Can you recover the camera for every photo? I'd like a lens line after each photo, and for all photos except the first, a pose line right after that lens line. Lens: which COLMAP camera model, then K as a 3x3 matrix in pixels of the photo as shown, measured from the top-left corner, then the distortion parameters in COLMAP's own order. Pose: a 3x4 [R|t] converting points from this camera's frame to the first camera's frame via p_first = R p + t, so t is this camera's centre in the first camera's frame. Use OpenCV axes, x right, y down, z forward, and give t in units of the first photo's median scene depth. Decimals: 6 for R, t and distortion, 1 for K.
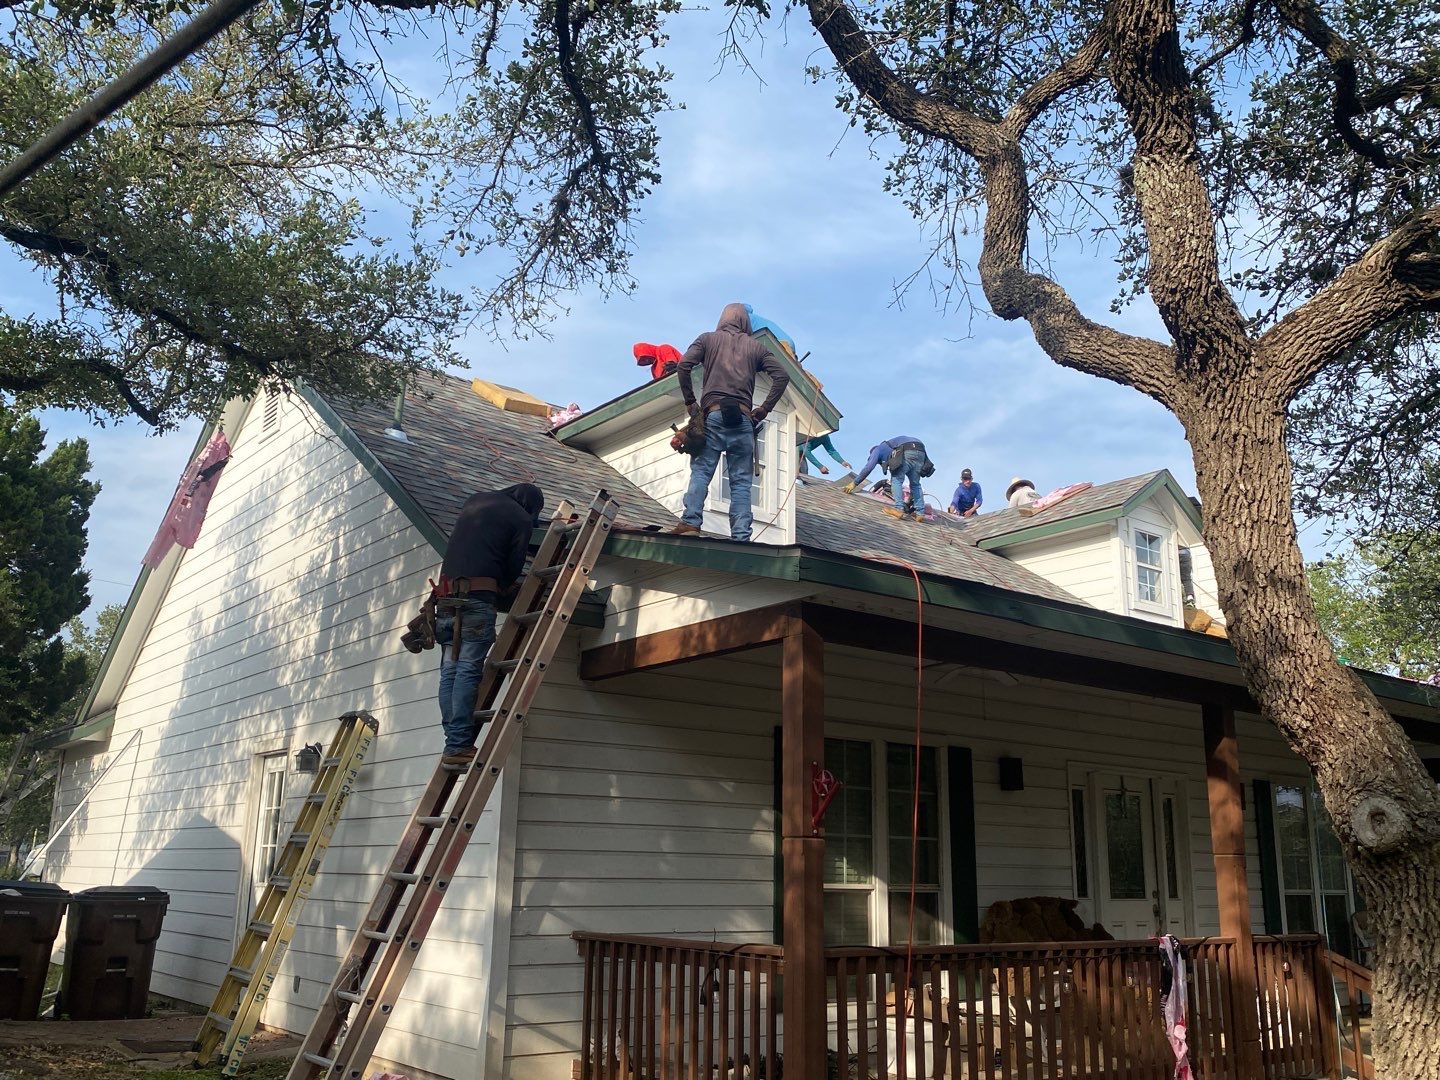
lens RADIAL K [[1266.1, 0, 720.0], [0, 1266.1, 540.0], [0, 0, 1]] dist [0.016088, 0.008947]
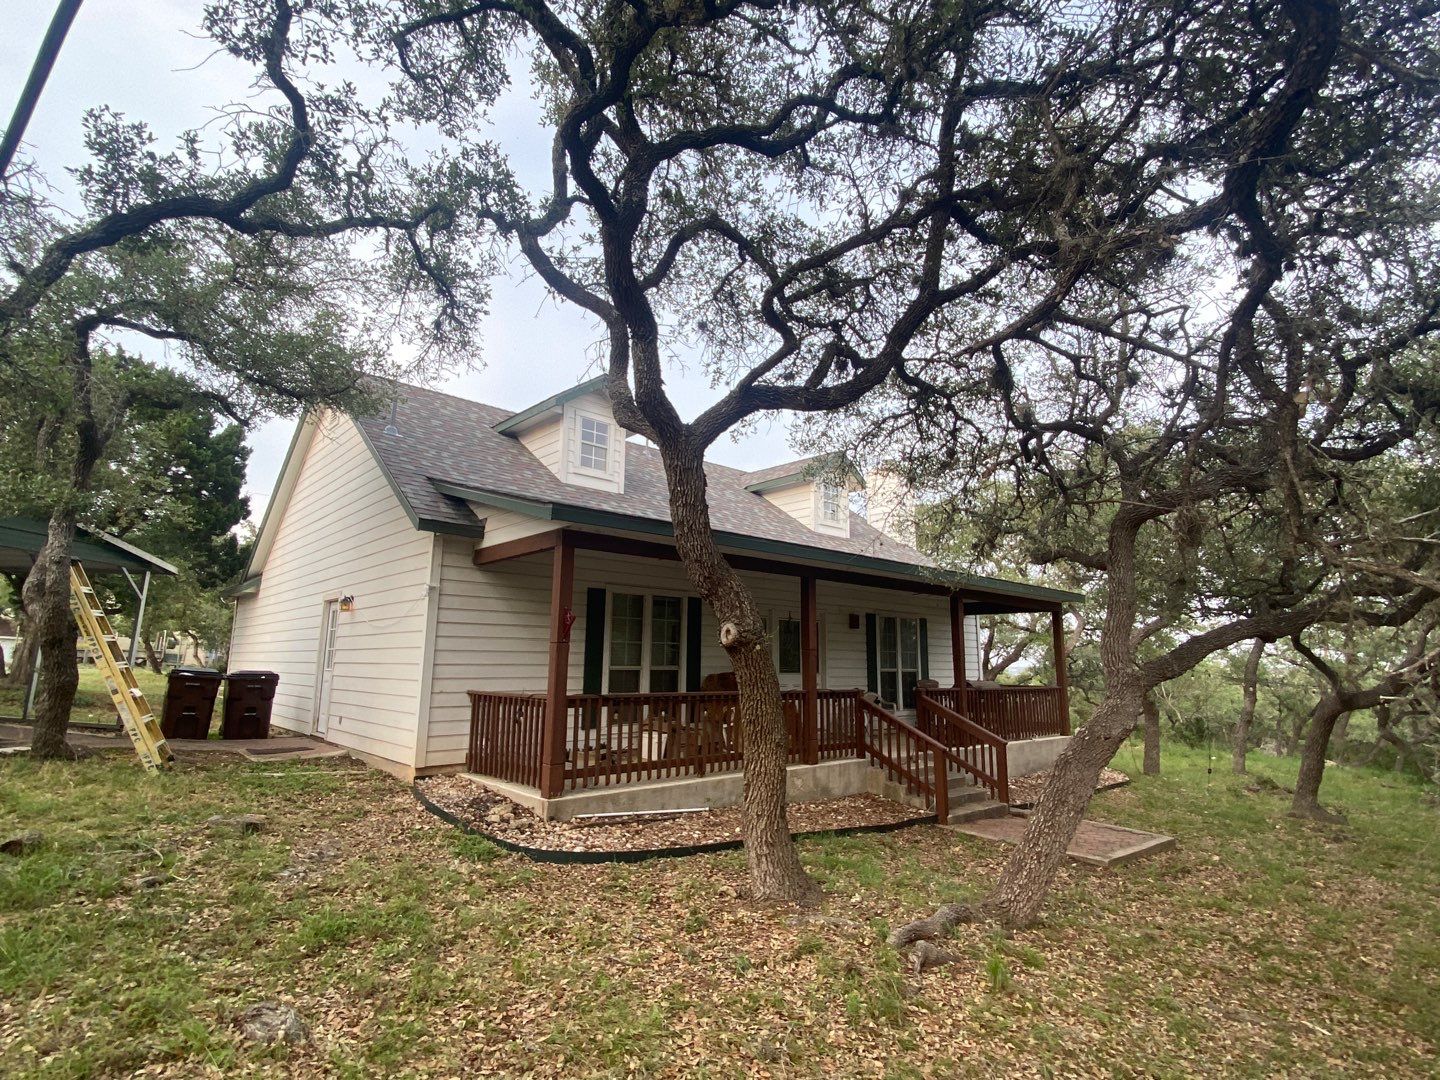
lens RADIAL K [[737.4, 0, 720.0], [0, 737.4, 540.0], [0, 0, 1]] dist [0.031482, -0.029815]
pose [[0.997868, 0.005268, 0.065045, 0.153338], [-0.011010, 0.996039, 0.088233, -0.025769], [-0.064323, -0.088761, 0.993974, -0.122659]]
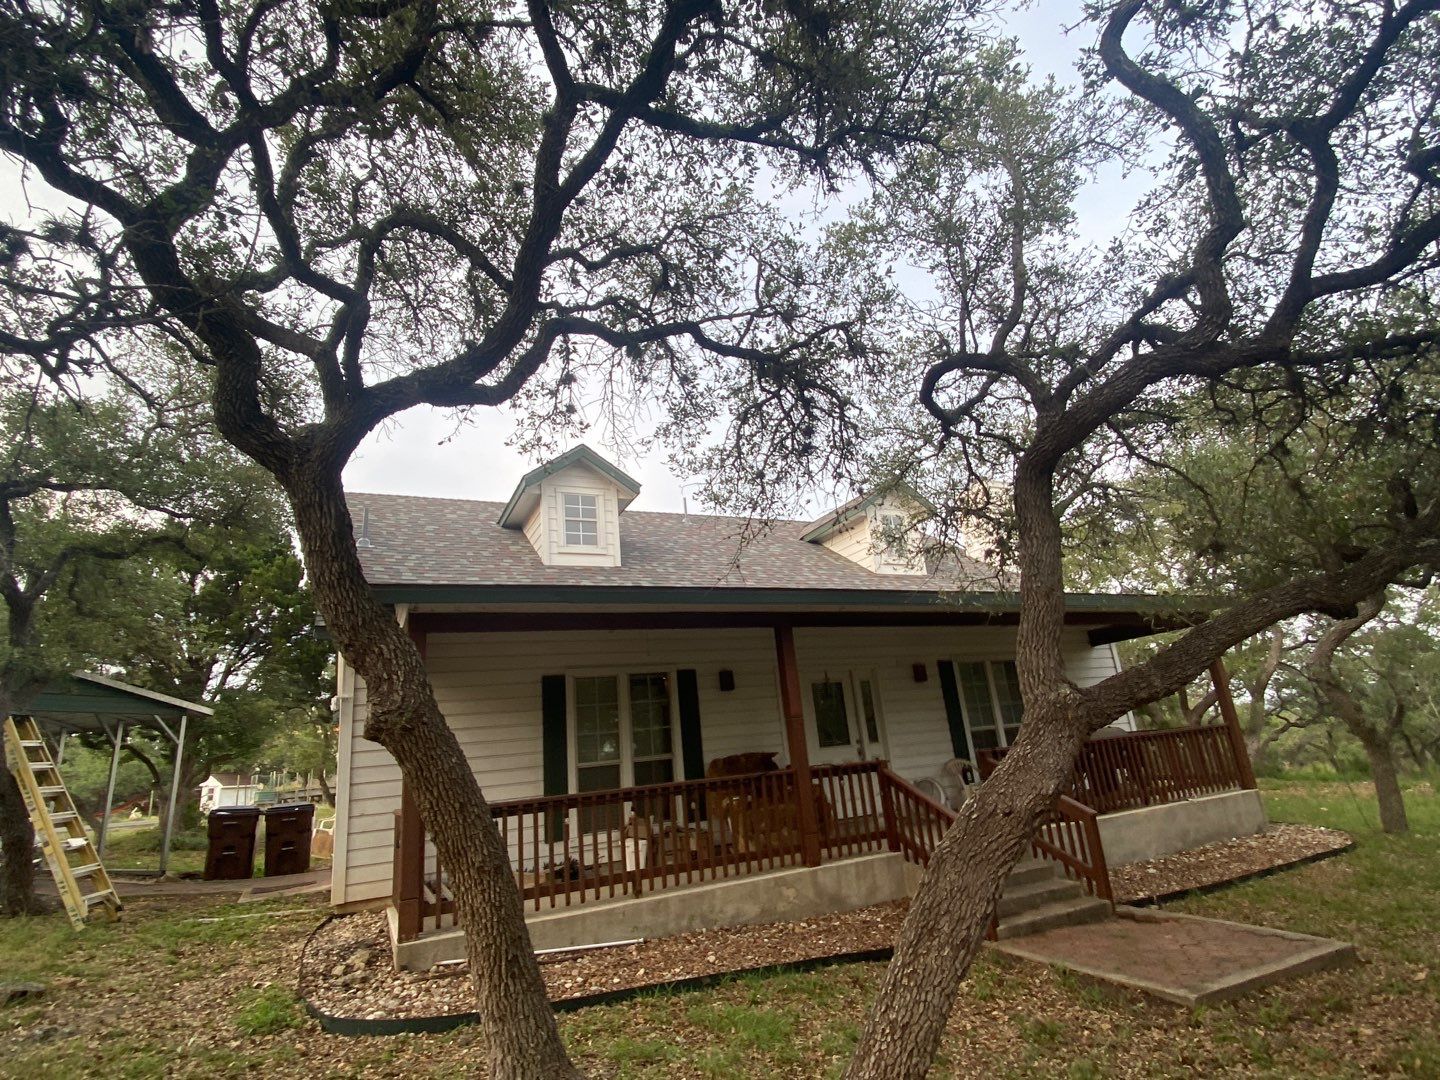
lens RADIAL K [[737.4, 0, 720.0], [0, 737.4, 540.0], [0, 0, 1]] dist [0.031482, -0.029815]
pose [[0.967400, -0.169730, -0.187959, 0.444575], [0.165488, 0.985474, -0.038151, 0.037703], [0.191704, 0.005802, 0.981436, 0.044160]]
